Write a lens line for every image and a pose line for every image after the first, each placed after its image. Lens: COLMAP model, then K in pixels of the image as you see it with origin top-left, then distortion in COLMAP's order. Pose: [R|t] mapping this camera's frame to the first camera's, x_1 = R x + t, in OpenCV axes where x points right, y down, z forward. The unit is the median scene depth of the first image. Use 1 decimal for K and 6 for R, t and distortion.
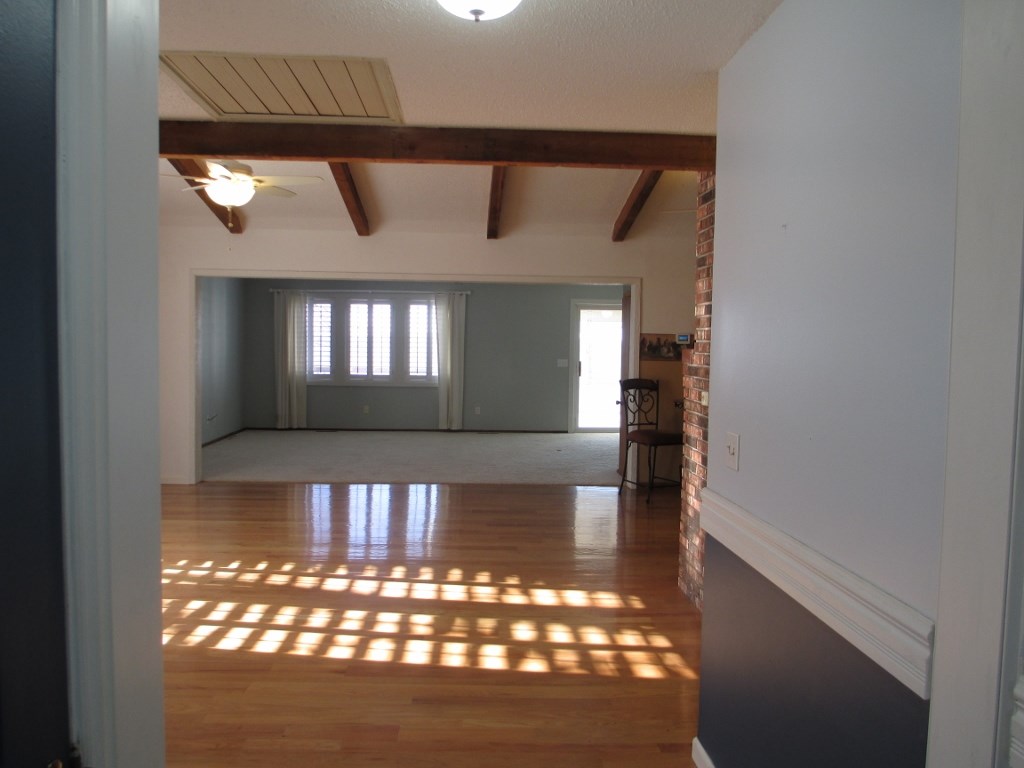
lens RADIAL K [[854.9, 0, 512.0], [0, 854.9, 384.0], [0, 0, 1]] dist [-0.069495, 0.054231]
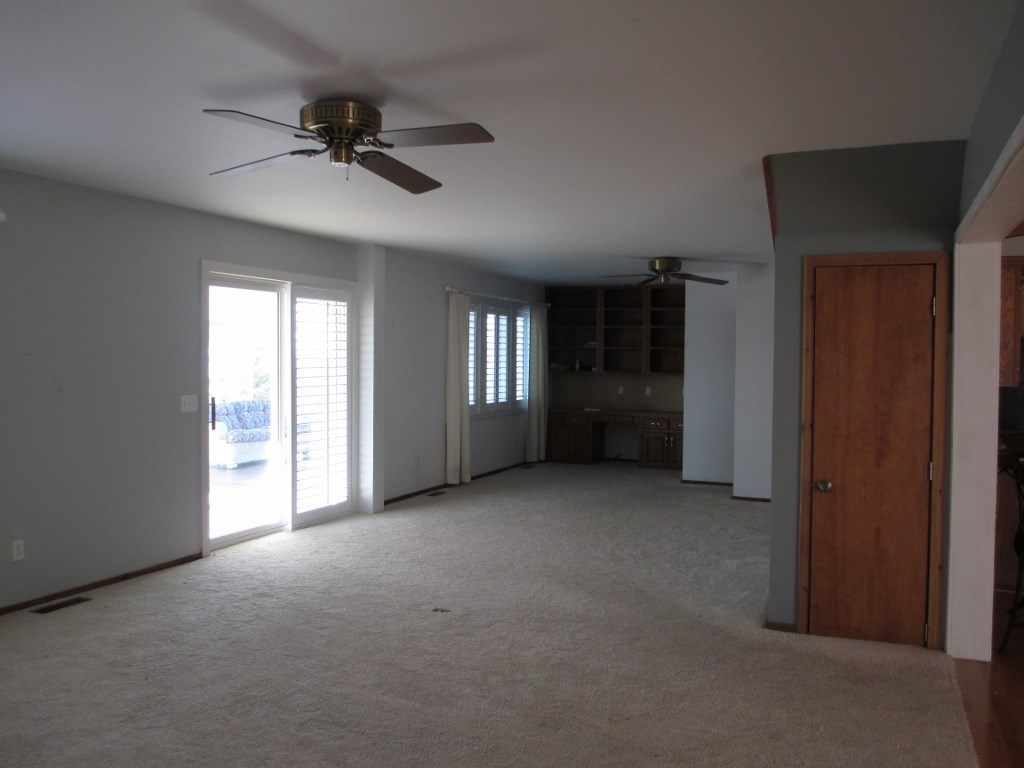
lens RADIAL K [[854.9, 0, 512.0], [0, 854.9, 384.0], [0, 0, 1]] dist [-0.069495, 0.054231]
pose [[0.445181, -0.038391, 0.894617, -0.693479], [0.040752, 0.998914, 0.022588, -0.100394], [-0.894513, 0.026401, 0.446262, 1.757876]]
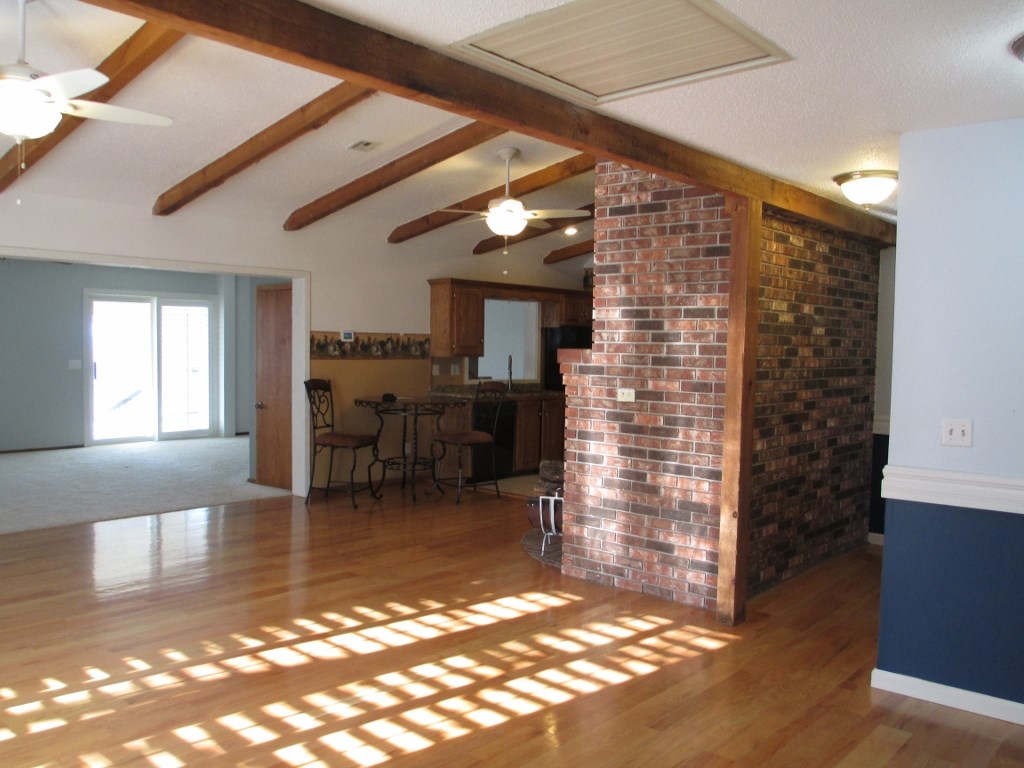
lens RADIAL K [[854.9, 0, 512.0], [0, 854.9, 384.0], [0, 0, 1]] dist [-0.069495, 0.054231]
pose [[0.699545, -0.037980, 0.713579, -0.617814], [0.032387, 0.999246, 0.021434, -0.023305], [-0.713854, 0.008117, 0.700247, 0.317366]]
